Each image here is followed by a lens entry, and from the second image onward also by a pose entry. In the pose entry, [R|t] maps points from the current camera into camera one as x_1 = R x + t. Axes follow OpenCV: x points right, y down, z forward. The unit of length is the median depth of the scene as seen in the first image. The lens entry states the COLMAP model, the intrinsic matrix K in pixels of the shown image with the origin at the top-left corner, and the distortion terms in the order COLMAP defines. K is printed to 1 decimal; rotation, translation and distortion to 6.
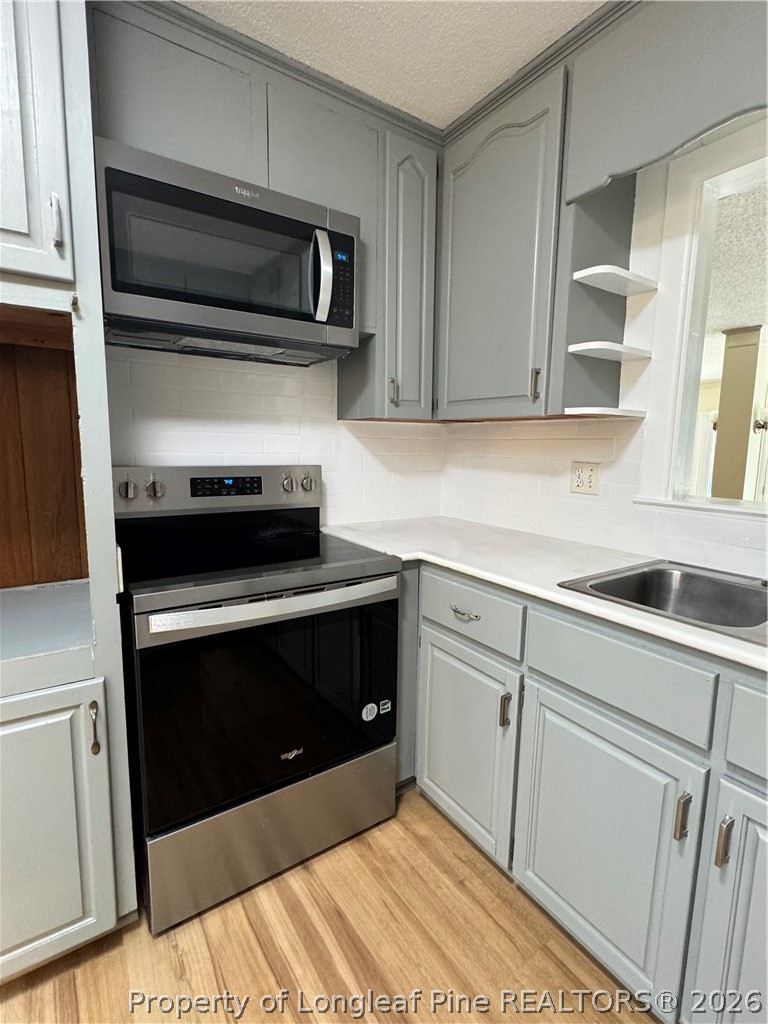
lens RADIAL K [[485.1, 0, 378.7], [0, 485.1, 511.6], [0, 0, 1]] dist [-0.003022, 0.001026]
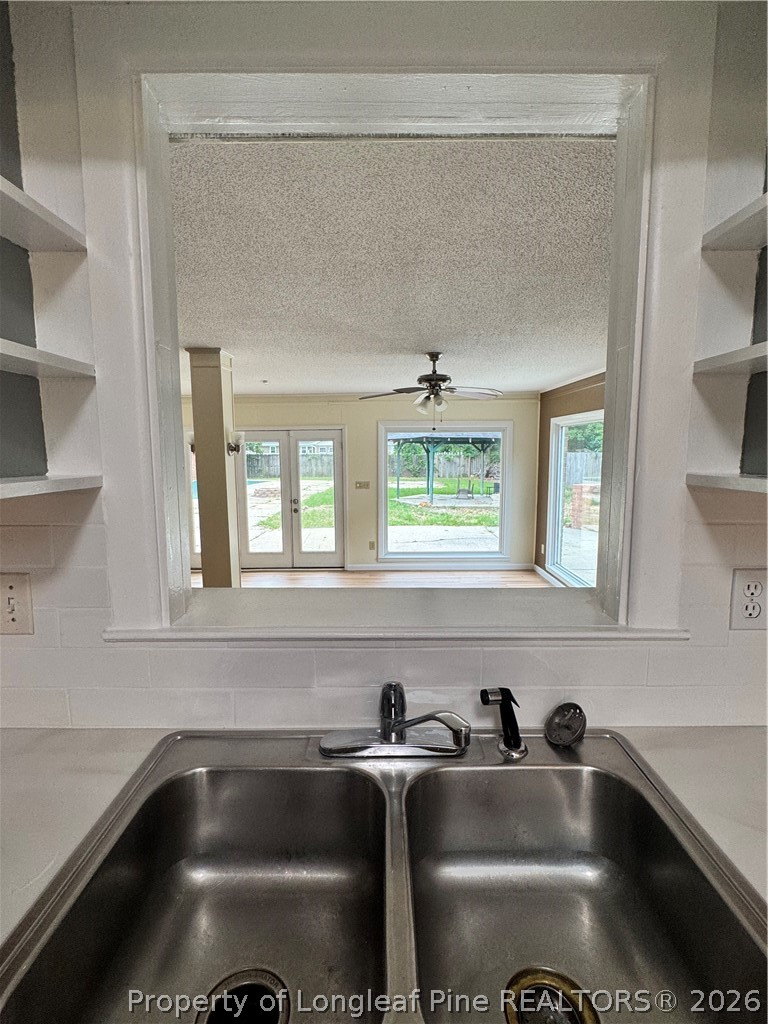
lens RADIAL K [[485.1, 0, 382.5], [0, 485.1, 512.2], [0, 0, 1]] dist [-0.003022, 0.001026]
pose [[0.556530, -0.116270, 0.822651, 0.272119], [0.123036, 0.990776, 0.056797, -0.156787], [-0.821667, 0.069607, 0.565702, 0.431145]]
